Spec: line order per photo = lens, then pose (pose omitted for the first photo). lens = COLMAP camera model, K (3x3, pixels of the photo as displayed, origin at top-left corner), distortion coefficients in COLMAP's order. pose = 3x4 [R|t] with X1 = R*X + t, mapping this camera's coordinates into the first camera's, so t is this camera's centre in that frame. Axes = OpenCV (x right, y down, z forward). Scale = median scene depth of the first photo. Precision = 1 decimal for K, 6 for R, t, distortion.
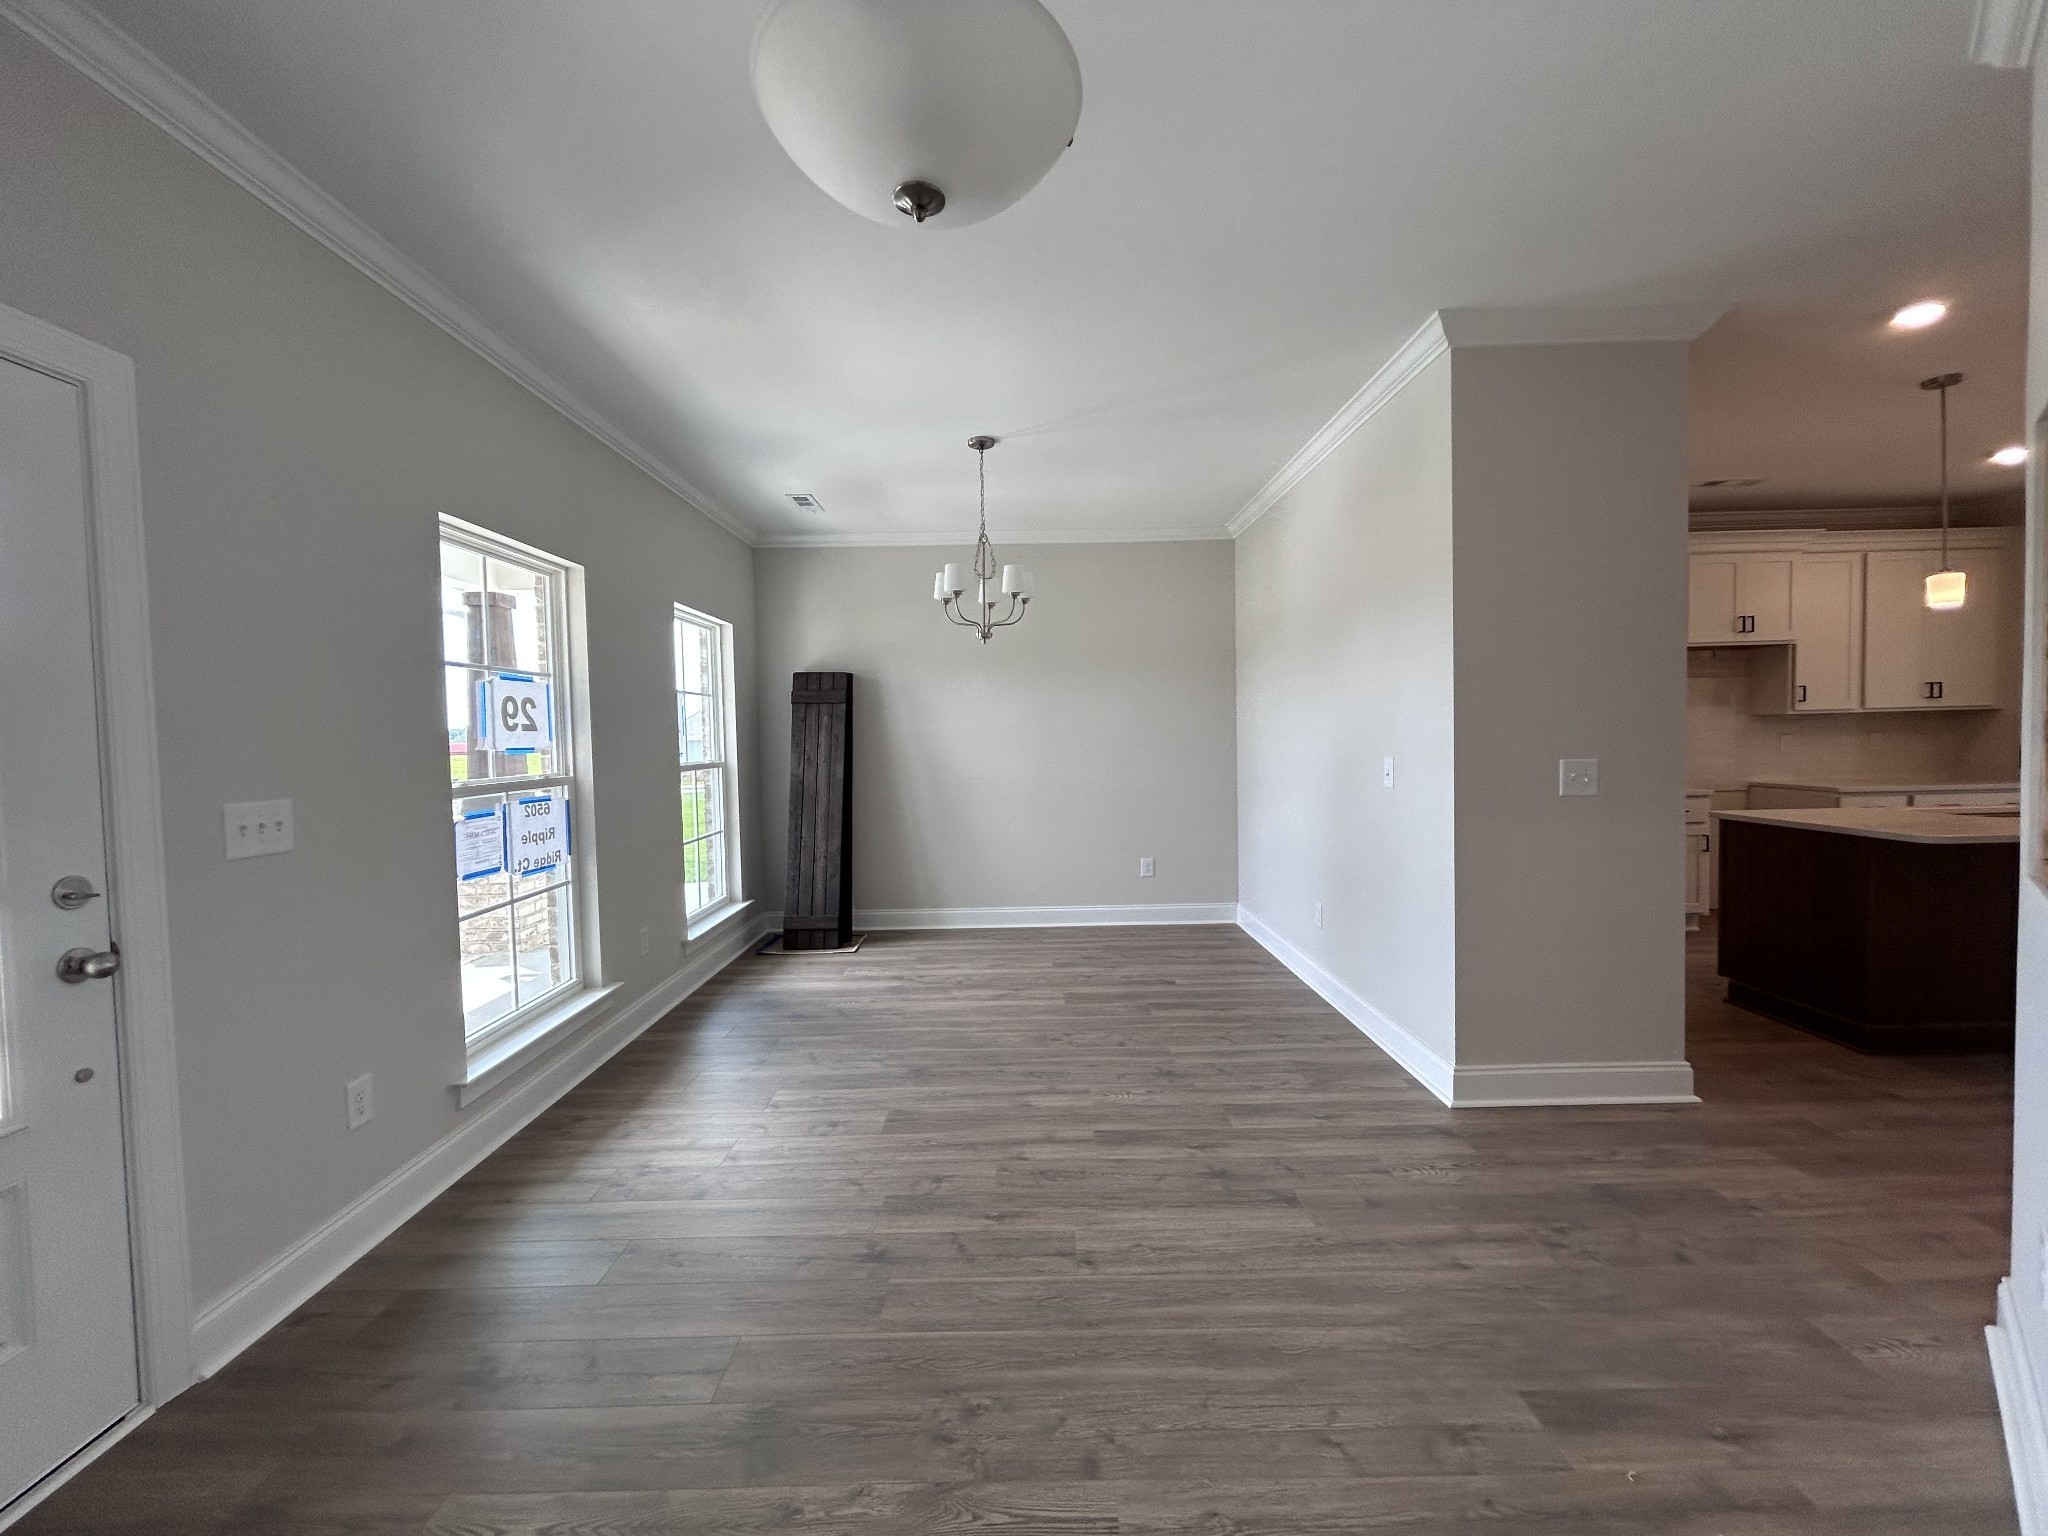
lens RADIAL K [[830.4, 0, 1025.2], [0, 830.4, 764.2], [0, 0, 1]] dist [0.001518, 0.000151]
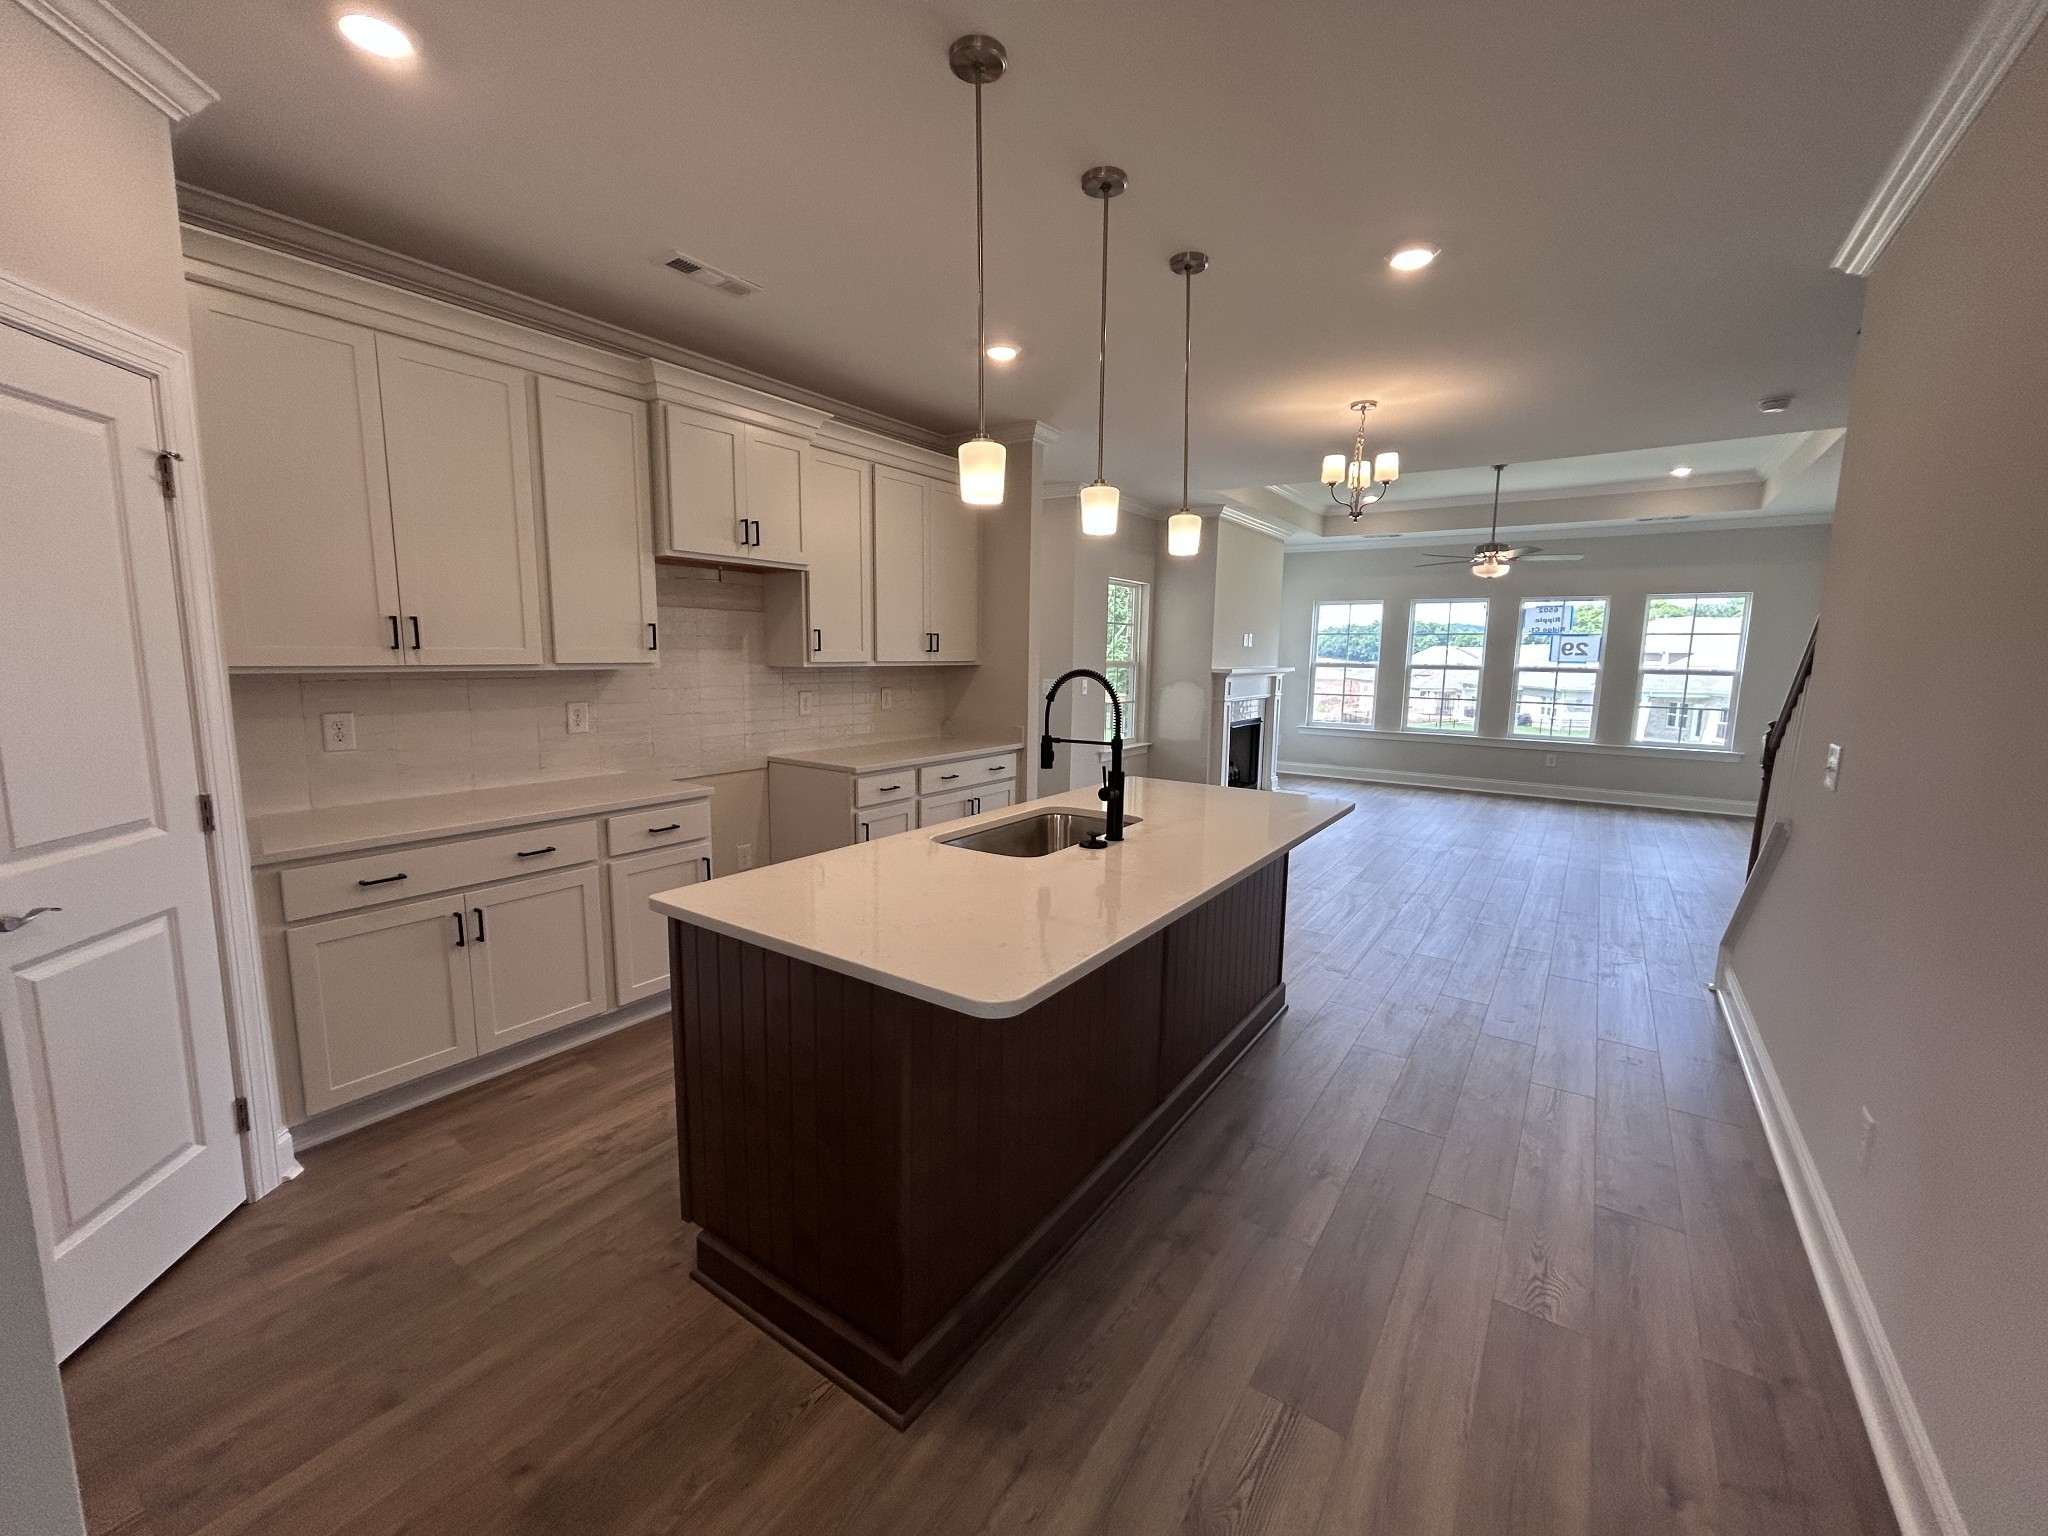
lens RADIAL K [[827.6, 0, 1010.2], [0, 827.6, 769.5], [0, 0, 1]] dist [0.007804, 0.000575]
pose [[0.578772, -0.085887, 0.810954, 0.424396], [0.007057, 0.994929, 0.100335, -0.043044], [-0.815459, -0.052348, 0.576443, 0.426807]]
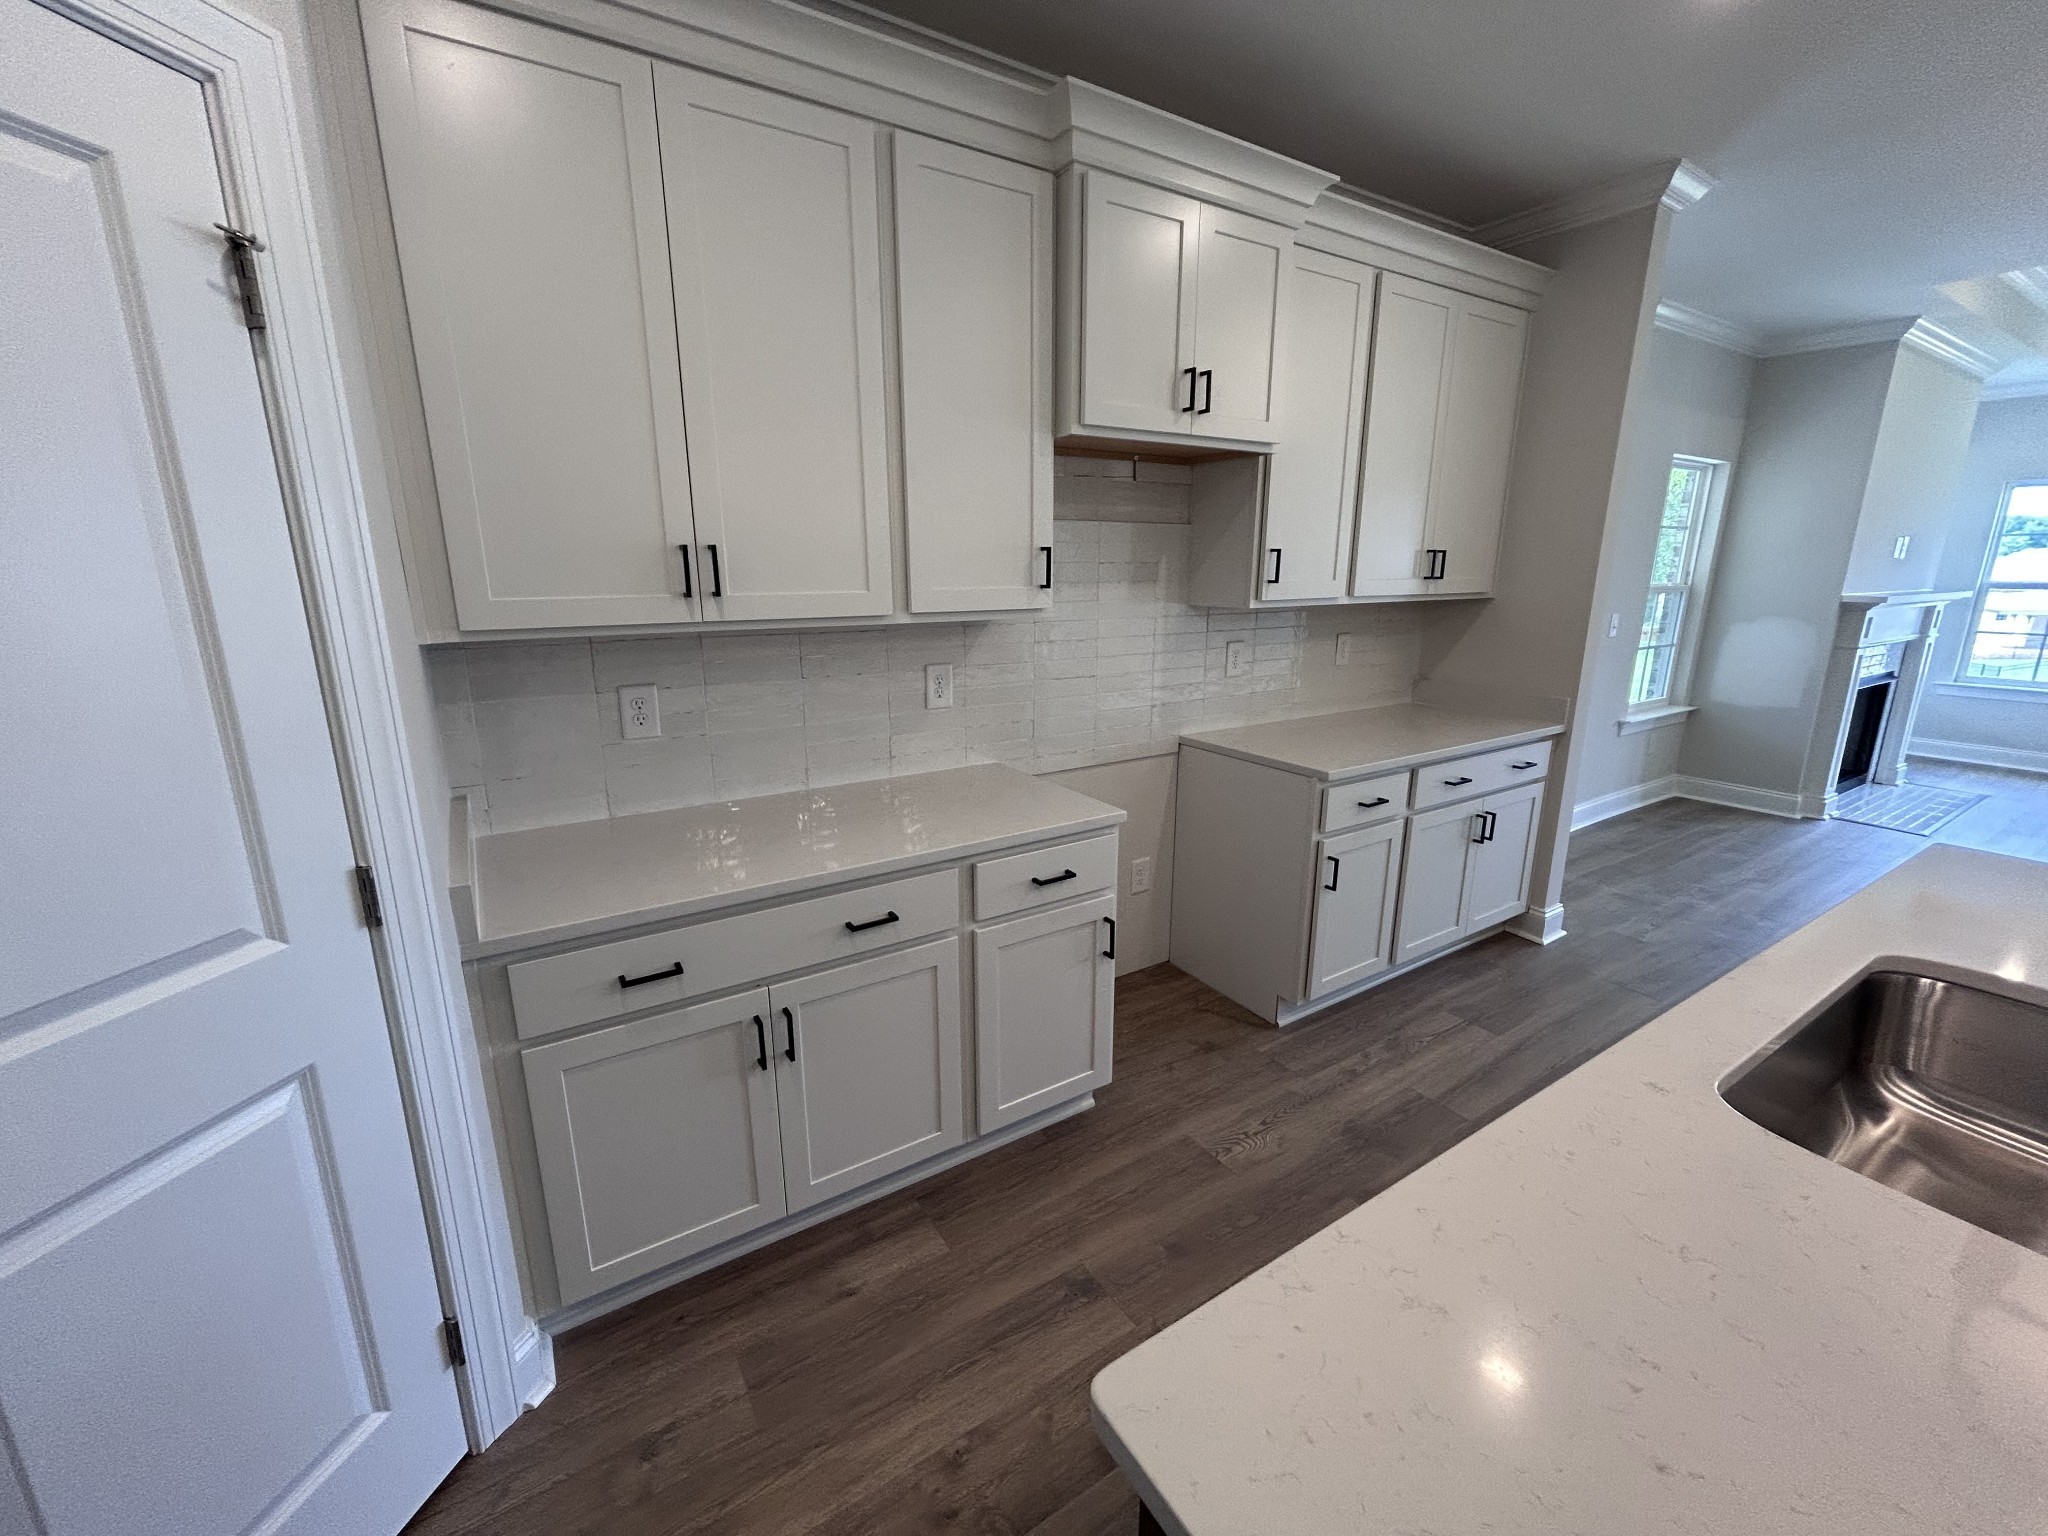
lens RADIAL K [[830.4, 0, 1025.2], [0, 830.4, 764.2], [0, 0, 1]] dist [0.001518, 0.000151]
pose [[0.842579, -0.104554, 0.528327, 0.553058], [0.003501, 0.982018, 0.188754, -0.063978], [-0.538562, -0.157190, 0.827794, 0.668440]]
